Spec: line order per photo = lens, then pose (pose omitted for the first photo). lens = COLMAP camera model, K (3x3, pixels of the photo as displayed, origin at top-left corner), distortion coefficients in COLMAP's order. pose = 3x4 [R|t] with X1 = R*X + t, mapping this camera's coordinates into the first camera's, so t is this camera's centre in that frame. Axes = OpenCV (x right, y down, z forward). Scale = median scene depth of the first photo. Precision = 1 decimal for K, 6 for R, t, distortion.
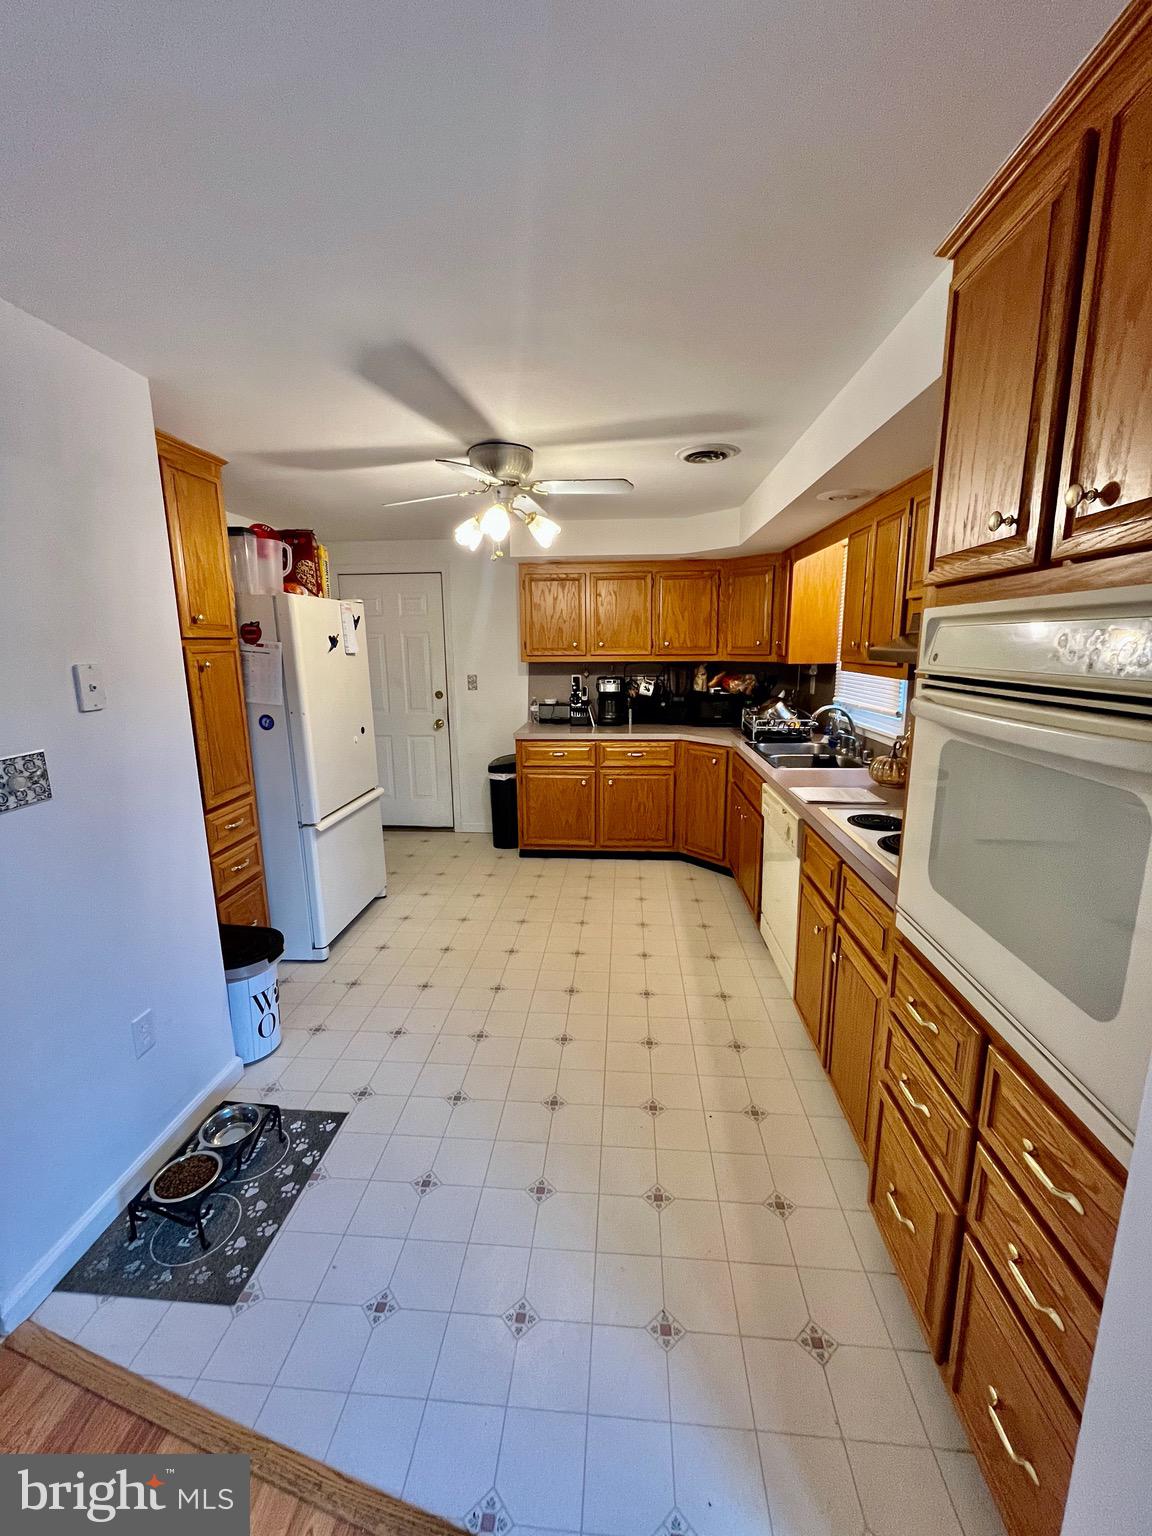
lens RADIAL K [[620.5, 0, 578.0], [0, 620.5, 761.8], [0, 0, 1]] dist [-0.004503, 0.000592]
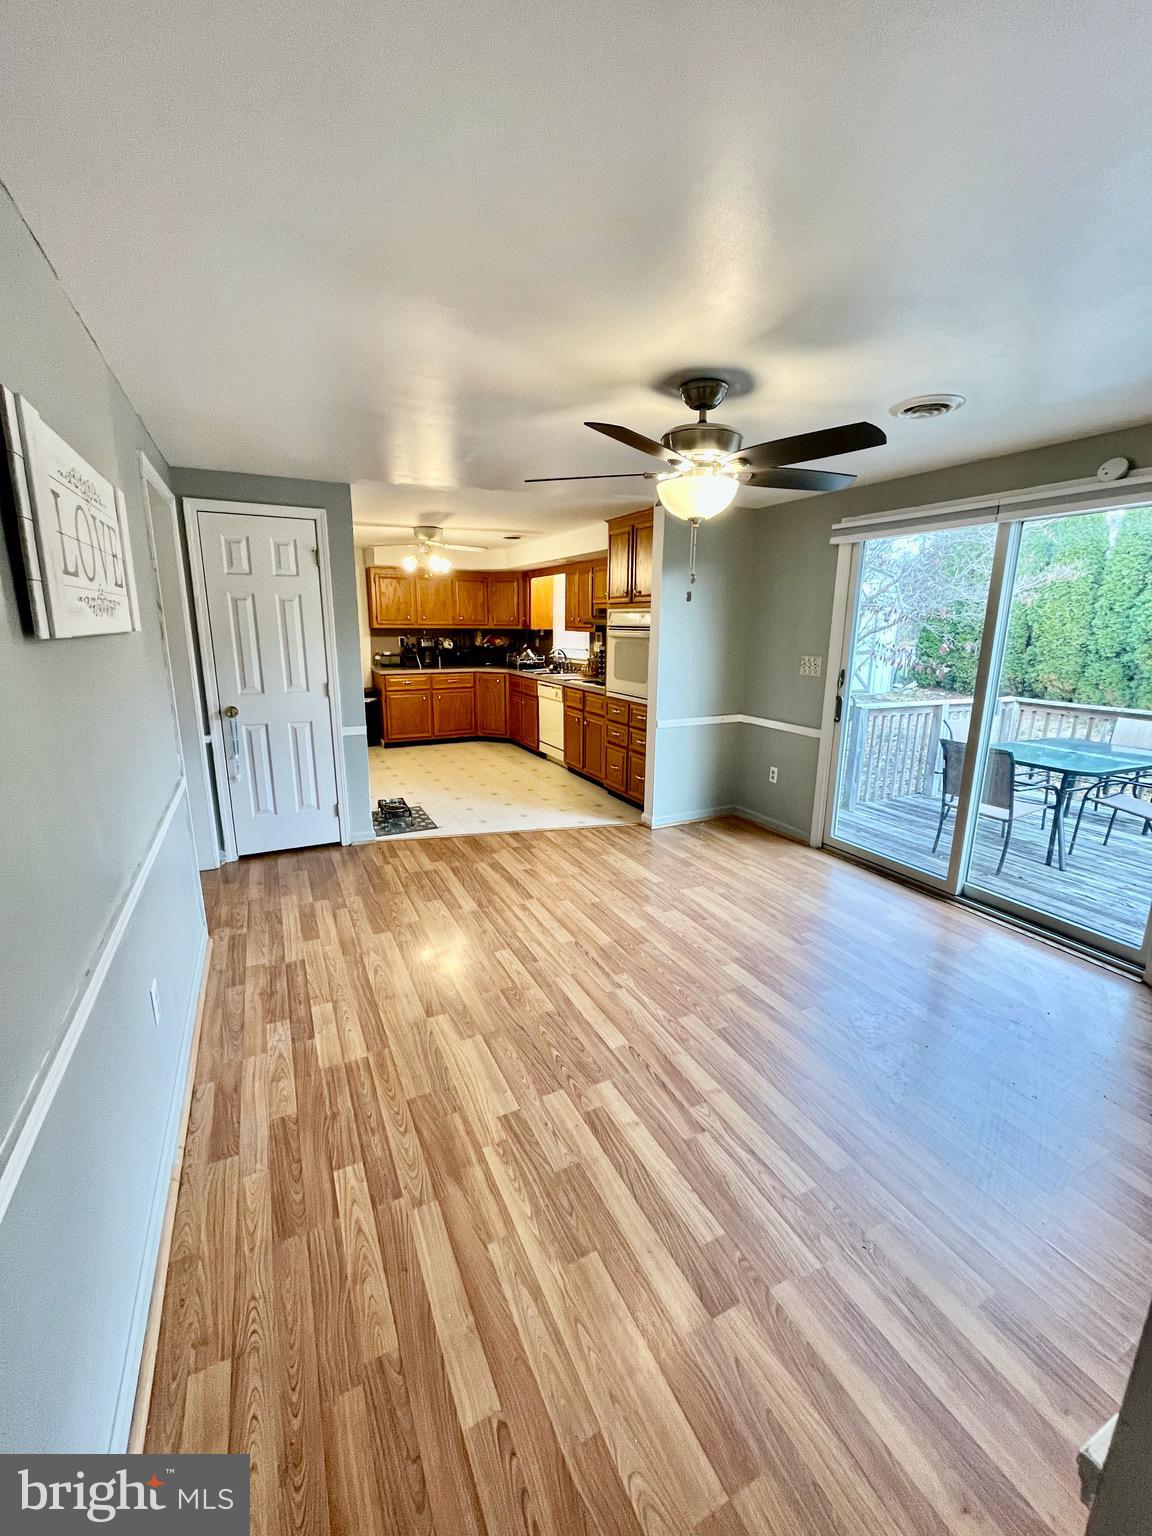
lens RADIAL K [[620.5, 0, 578.0], [0, 620.5, 761.8], [0, 0, 1]] dist [-0.004503, 0.000592]
pose [[0.856019, -0.097596, 0.507647, -0.626531], [0.080774, 0.995207, 0.055126, 0.179455], [-0.510594, -0.006184, 0.859800, -0.847683]]
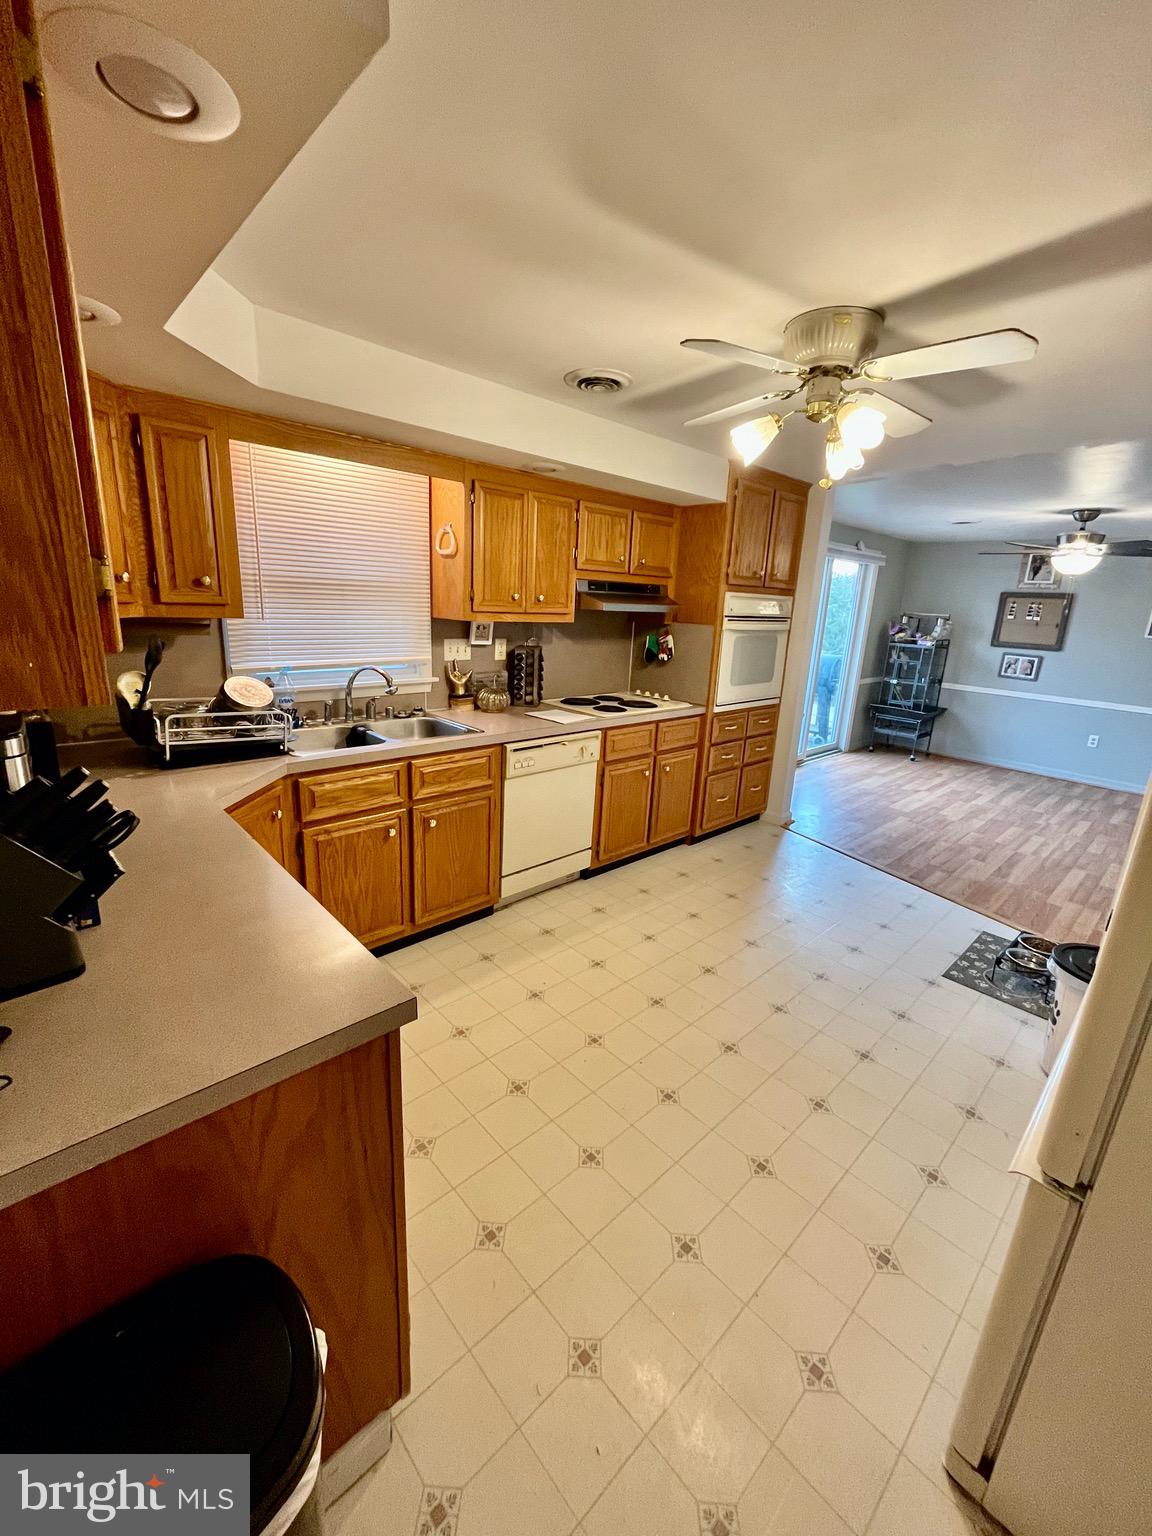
lens RADIAL K [[620.5, 0, 578.0], [0, 620.5, 761.8], [0, 0, 1]] dist [-0.004503, 0.000592]
pose [[-0.735503, -0.199192, 0.647578, -0.330101], [0.087927, 0.919659, 0.382748, -0.247056], [-0.671791, 0.338452, -0.658898, 1.306519]]
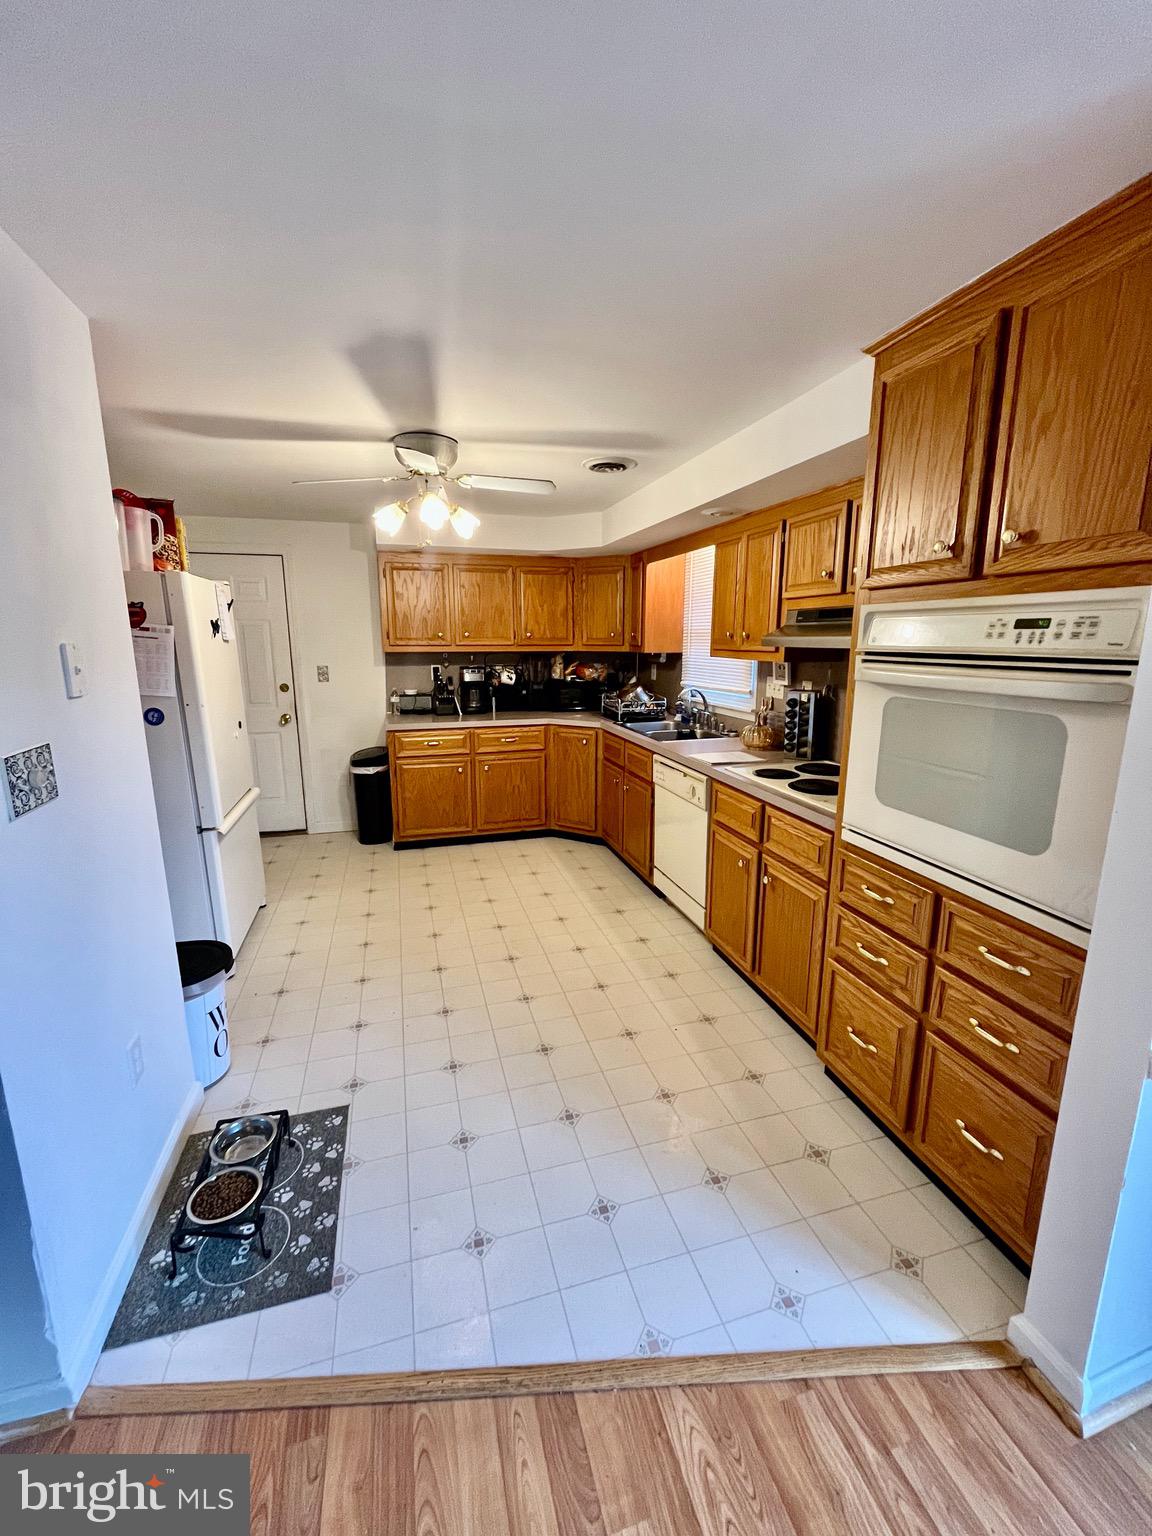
lens RADIAL K [[620.5, 0, 578.0], [0, 620.5, 761.8], [0, 0, 1]] dist [-0.004503, 0.000592]
pose [[0.935162, -0.060583, 0.349000, -0.199878], [0.057900, 0.998158, 0.018126, 0.015646], [-0.349455, 0.003256, 0.936947, -0.029411]]
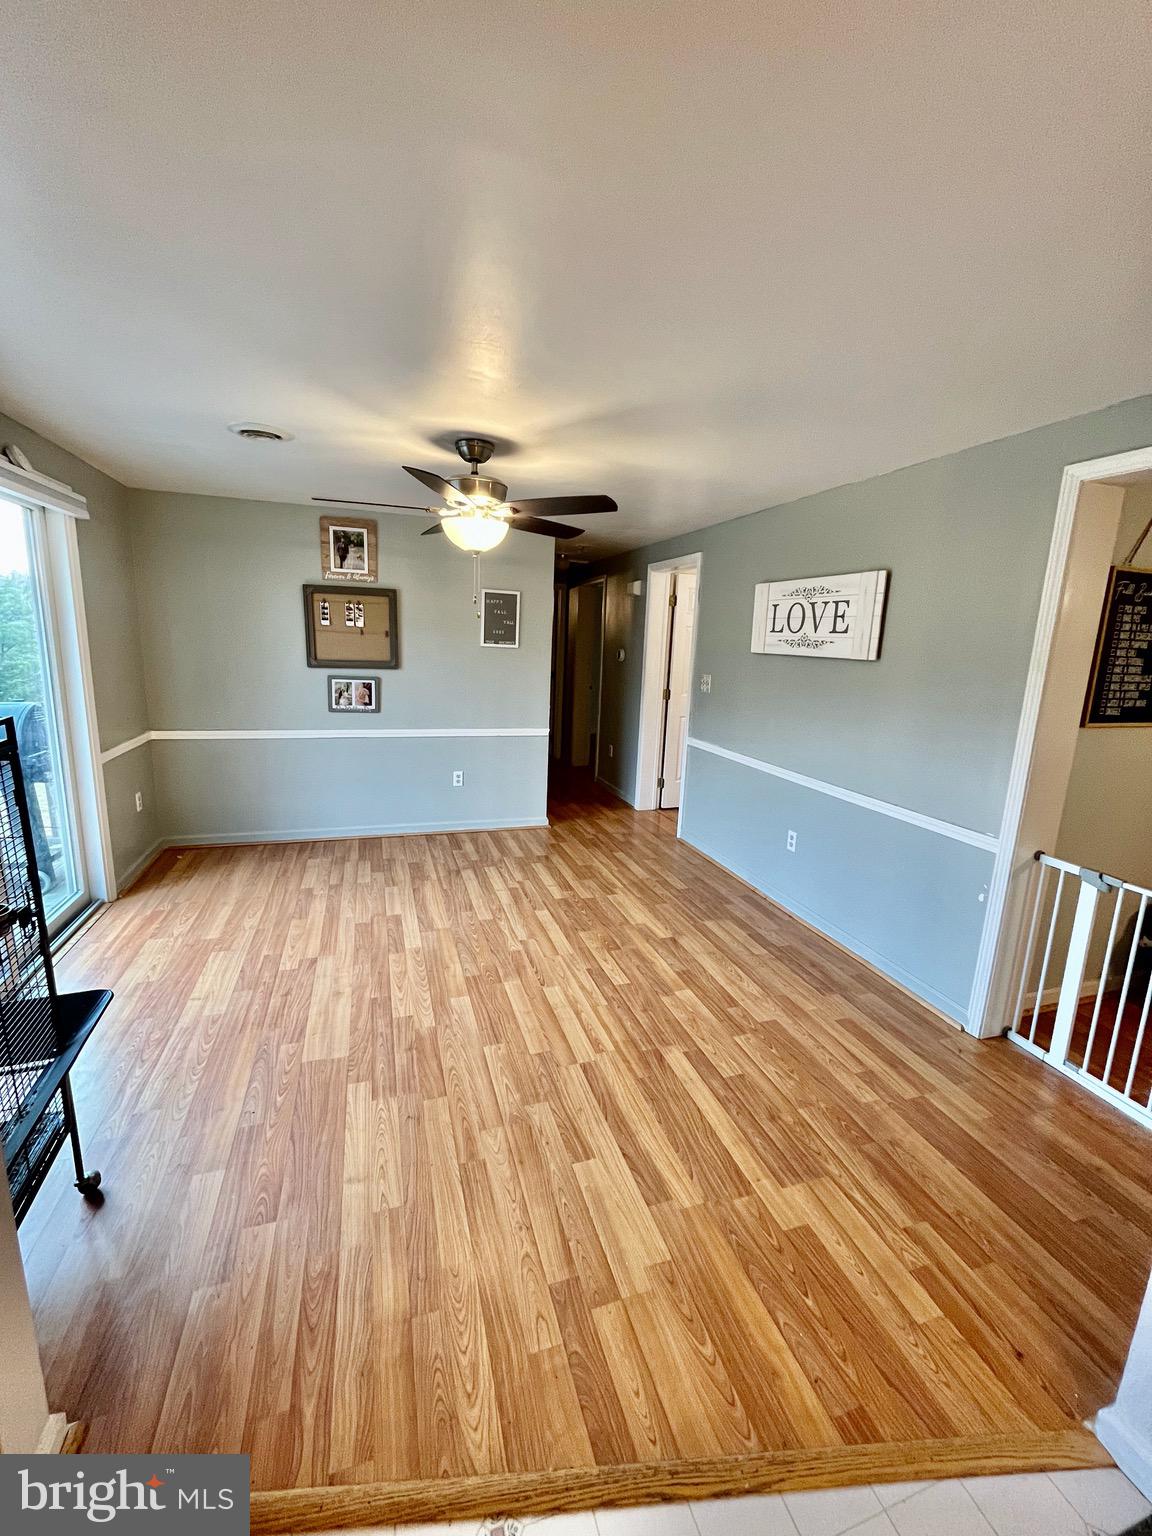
lens RADIAL K [[620.5, 0, 578.0], [0, 620.5, 761.8], [0, 0, 1]] dist [-0.004503, 0.000592]
pose [[-0.921802, 0.048858, -0.384569, 0.015556], [-0.103868, 0.924626, 0.366440, -0.076272], [0.373486, 0.377730, -0.847248, 0.437223]]
